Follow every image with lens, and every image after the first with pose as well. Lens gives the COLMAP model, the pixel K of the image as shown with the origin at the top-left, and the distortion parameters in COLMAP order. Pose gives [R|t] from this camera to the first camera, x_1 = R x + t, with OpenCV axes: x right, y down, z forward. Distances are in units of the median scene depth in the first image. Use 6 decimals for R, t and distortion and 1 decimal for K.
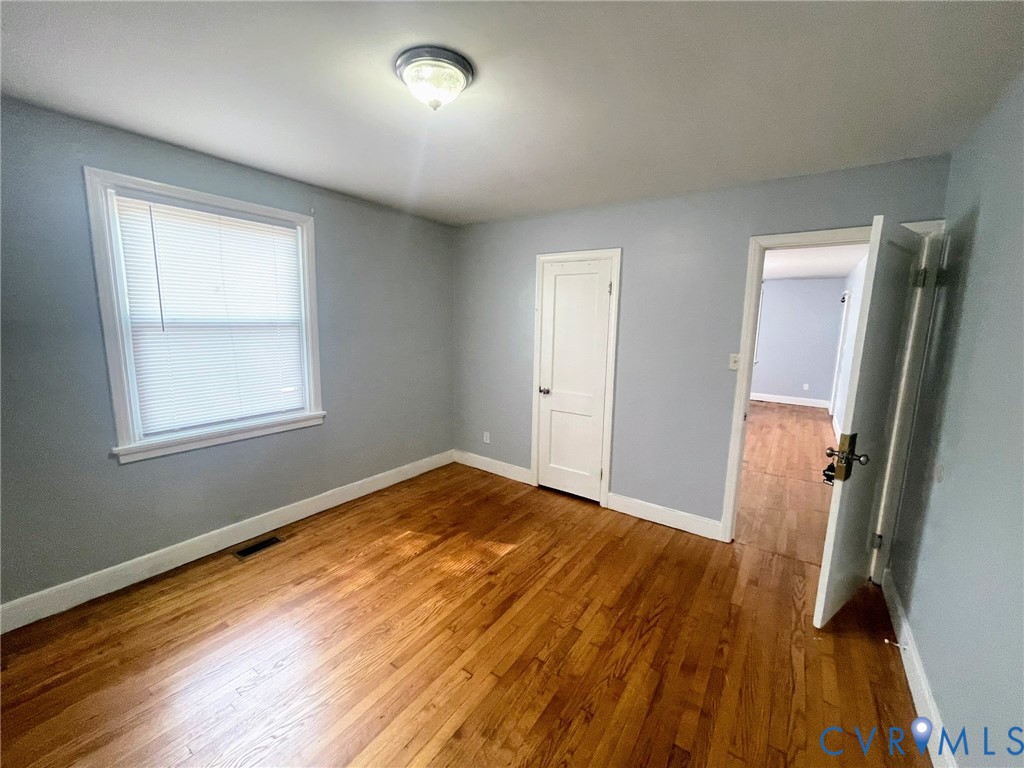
lens RADIAL K [[413.8, 0, 509.0], [0, 413.8, 382.8], [0, 0, 1]] dist [0.013208, -0.000053]
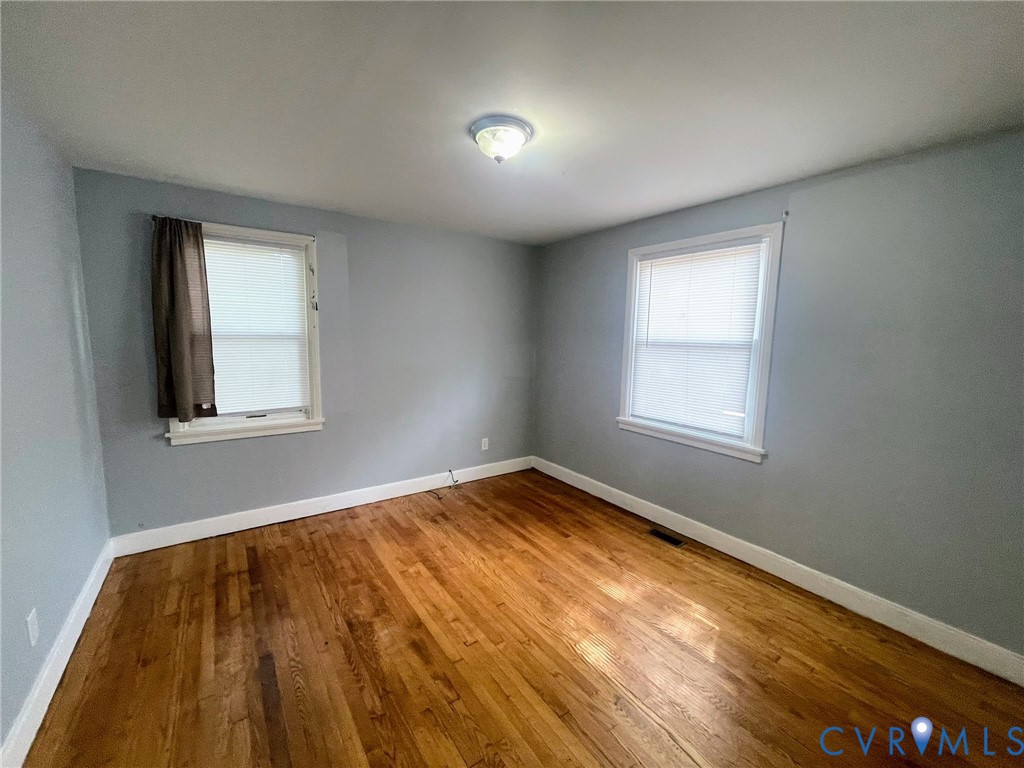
lens RADIAL K [[413.8, 0, 509.0], [0, 413.8, 382.8], [0, 0, 1]] dist [0.013208, -0.000053]
pose [[-0.325887, 0.089341, -0.941178, 0.628083], [-0.167979, 0.974213, 0.150640, -0.130034], [0.930366, 0.207190, -0.302476, 0.936023]]
